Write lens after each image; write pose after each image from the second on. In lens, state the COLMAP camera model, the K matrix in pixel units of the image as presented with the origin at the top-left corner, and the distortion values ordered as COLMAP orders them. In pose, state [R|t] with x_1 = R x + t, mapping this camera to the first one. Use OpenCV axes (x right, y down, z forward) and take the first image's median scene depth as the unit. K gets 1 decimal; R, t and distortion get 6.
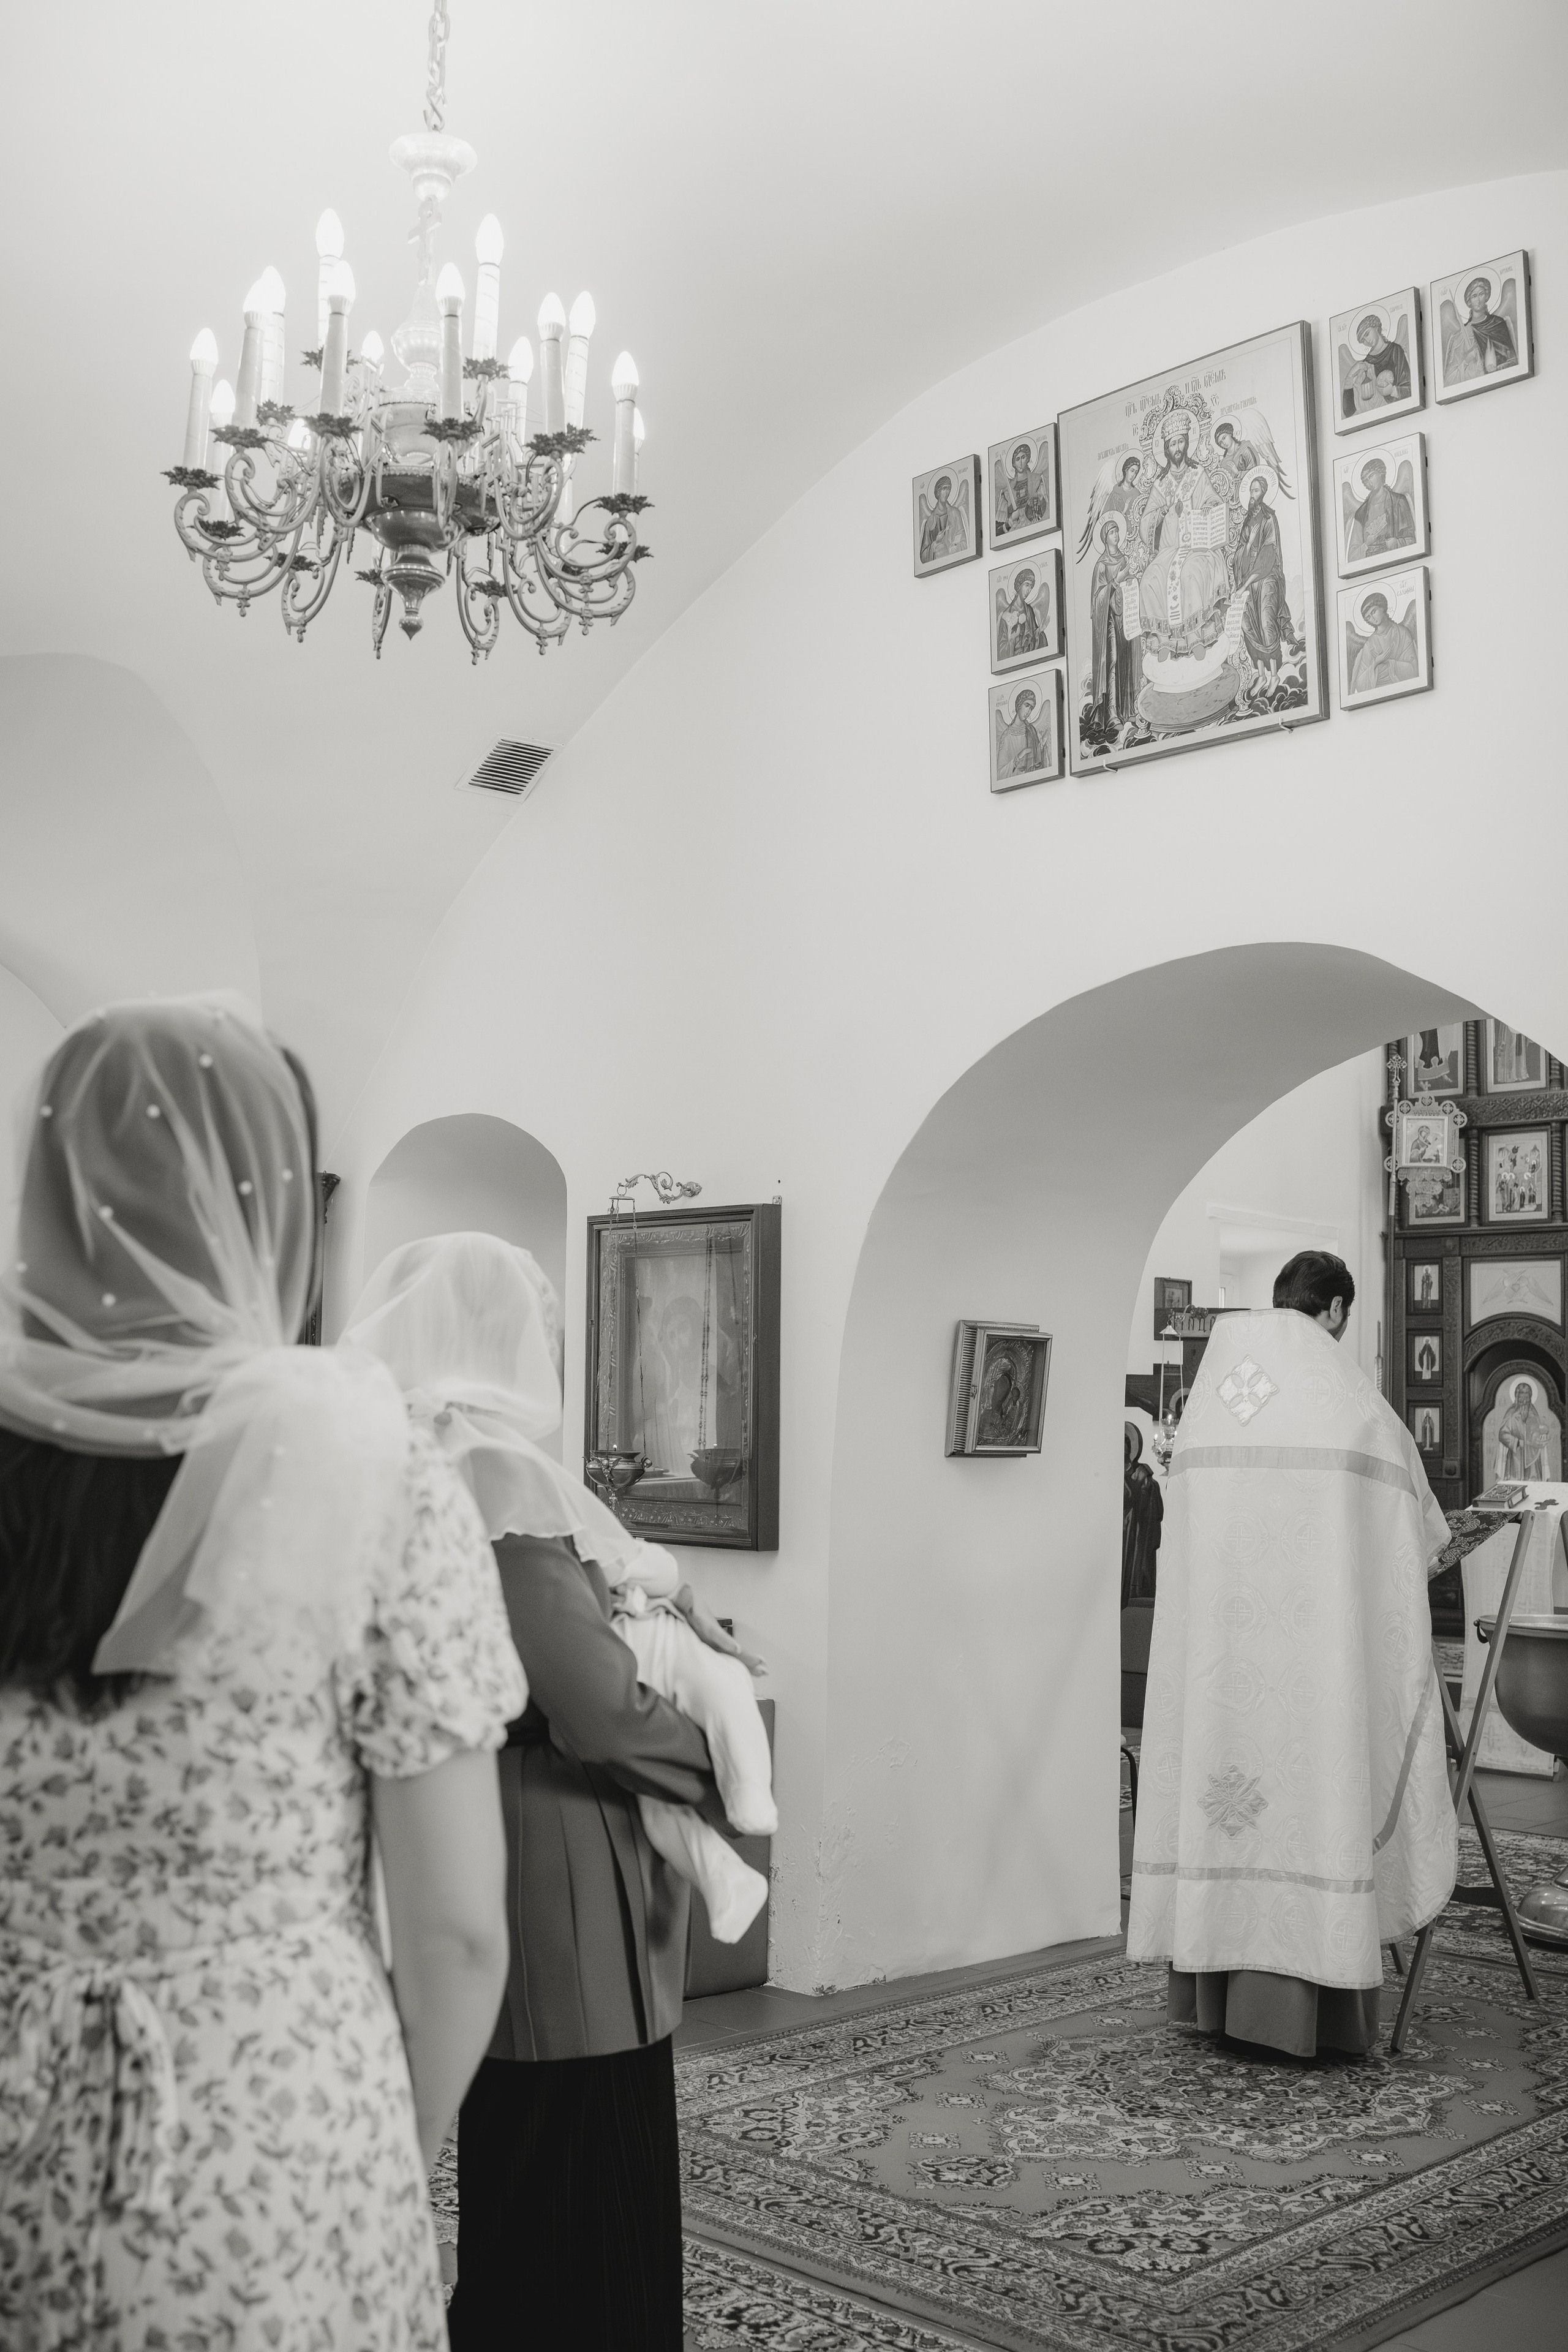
lens RADIAL K [[2283.7, 0, 784.0], [0, 2283.7, 1176.0], [0, 0, 1]] dist [0.121550, -0.456707]
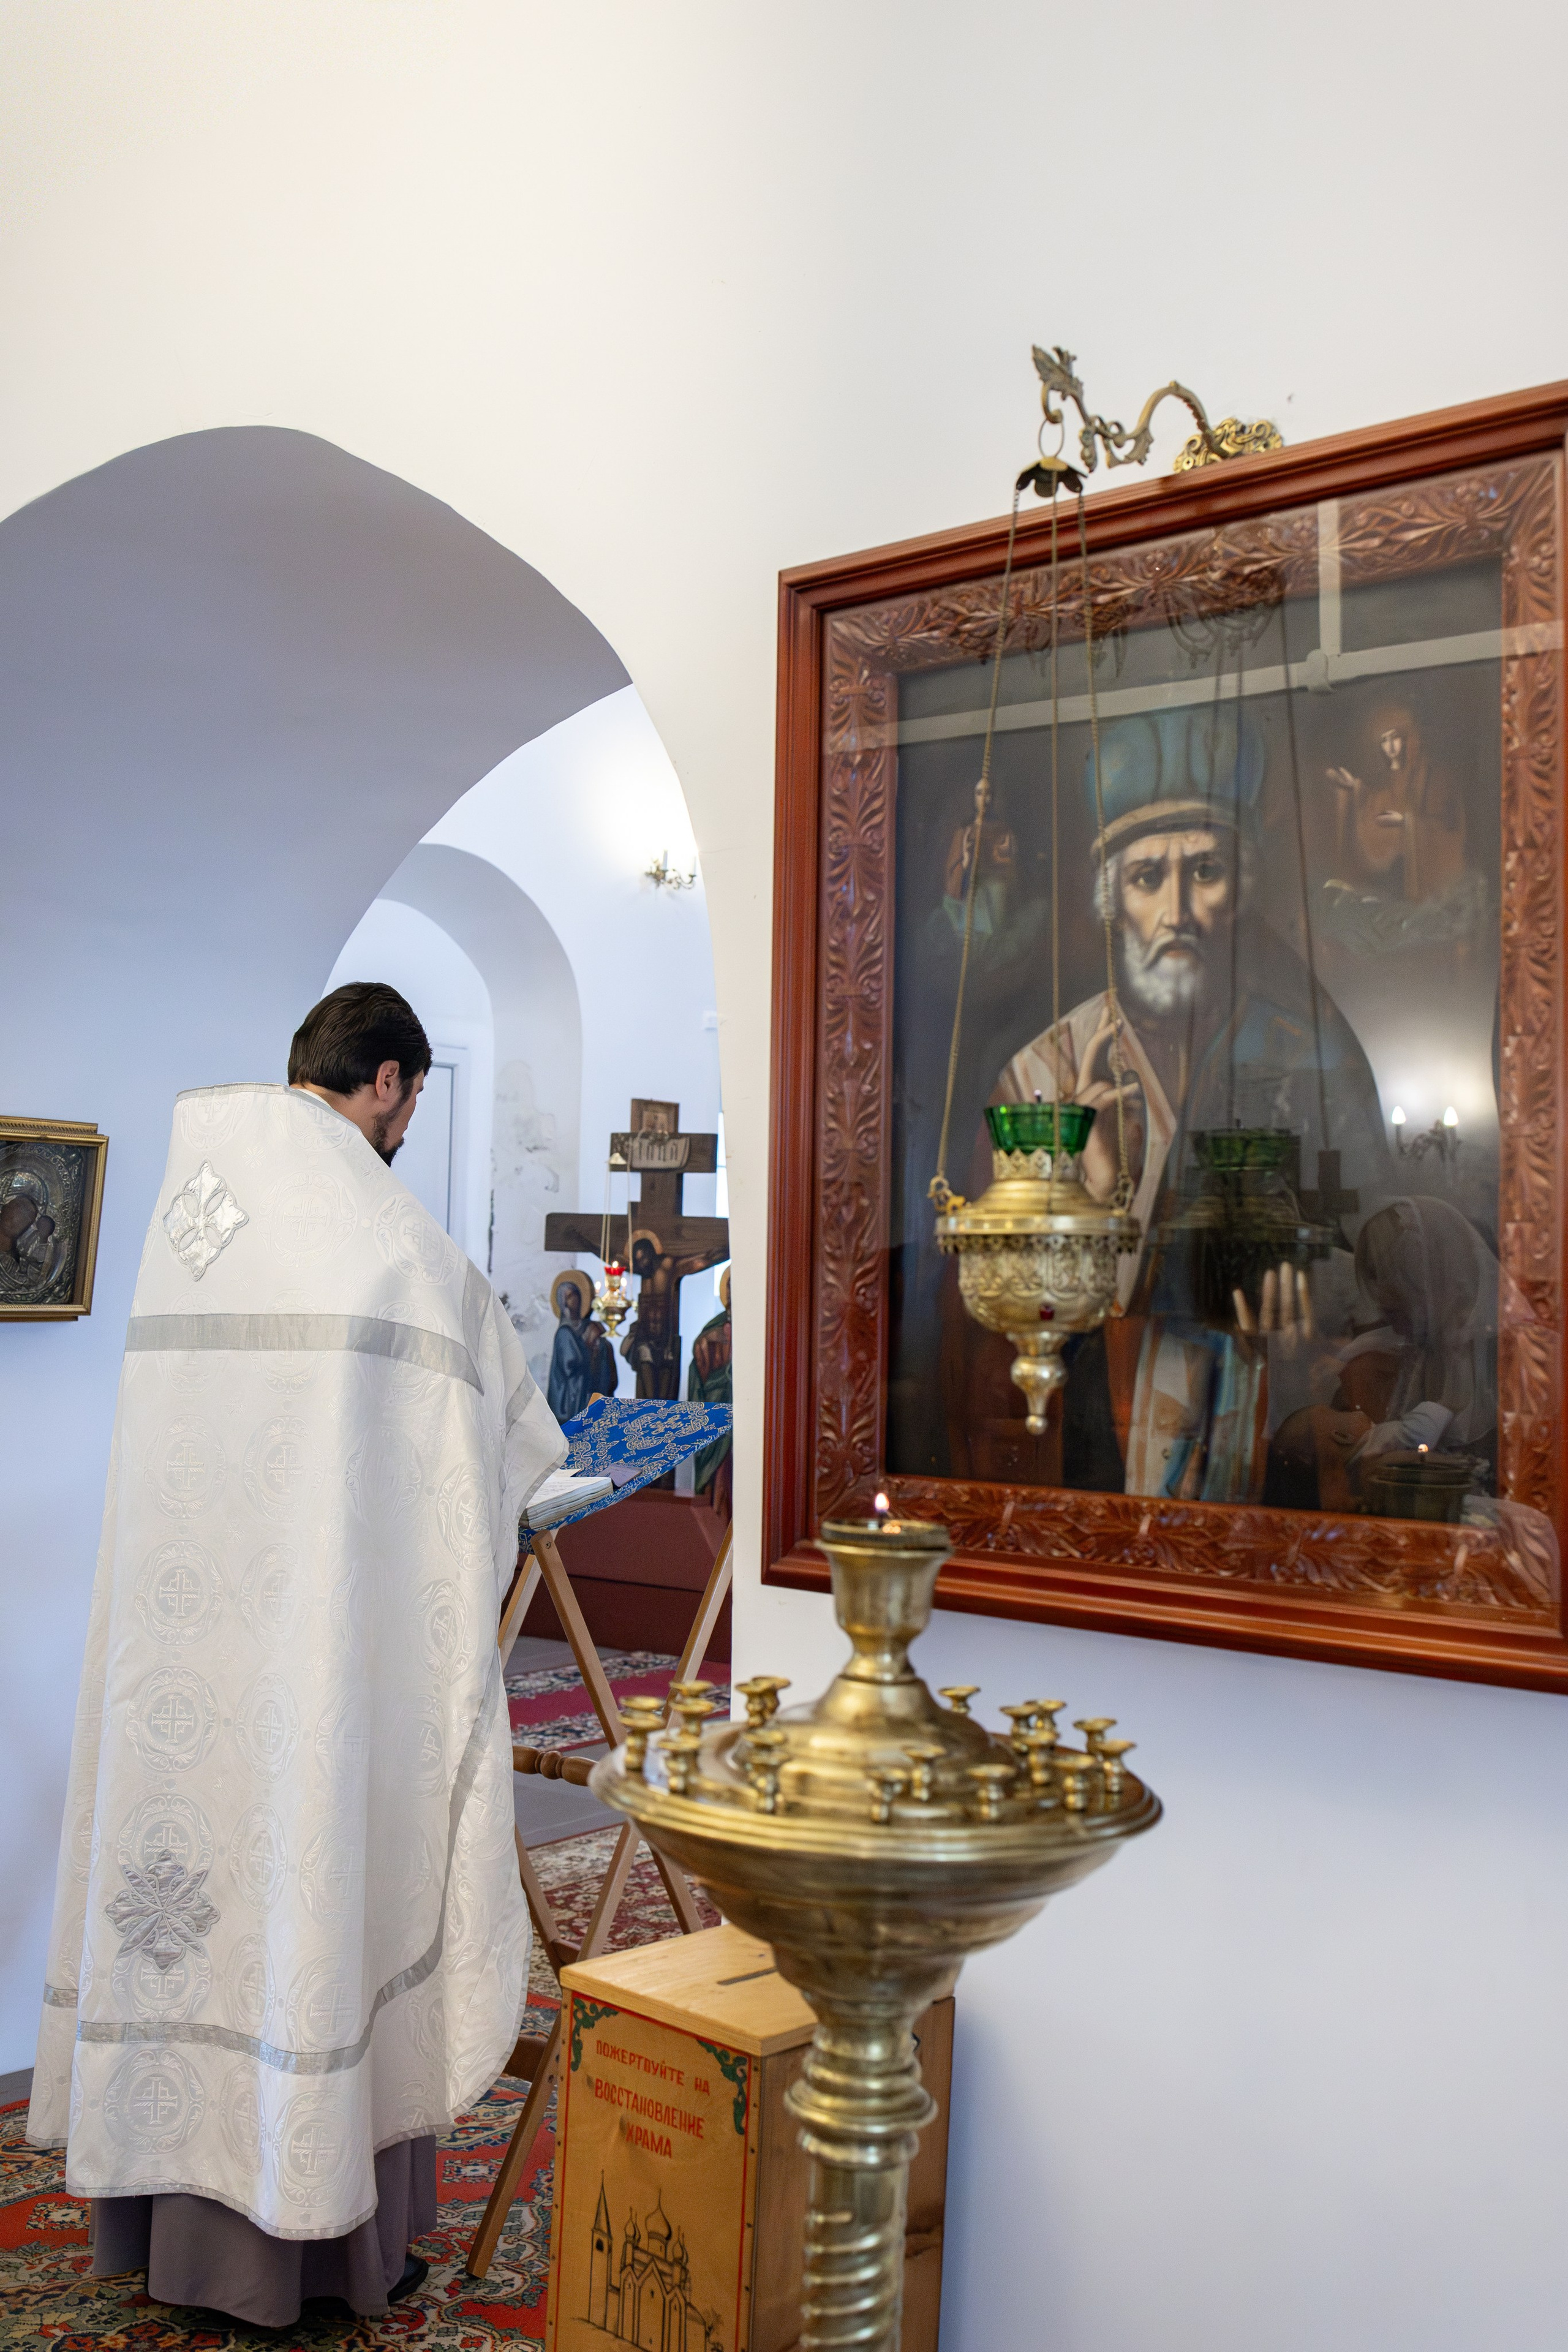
lens RADIAL K [[2283.7, 0, 784.0], [0, 2283.7, 1176.0], [0, 0, 1]] dist [0.121550, -0.456707]
pose [[0.991482, -0.019018, 0.128851, 0.278753], [0.010730, 0.997846, 0.064720, 0.046864], [-0.129804, -0.062786, 0.989550, 0.405791]]
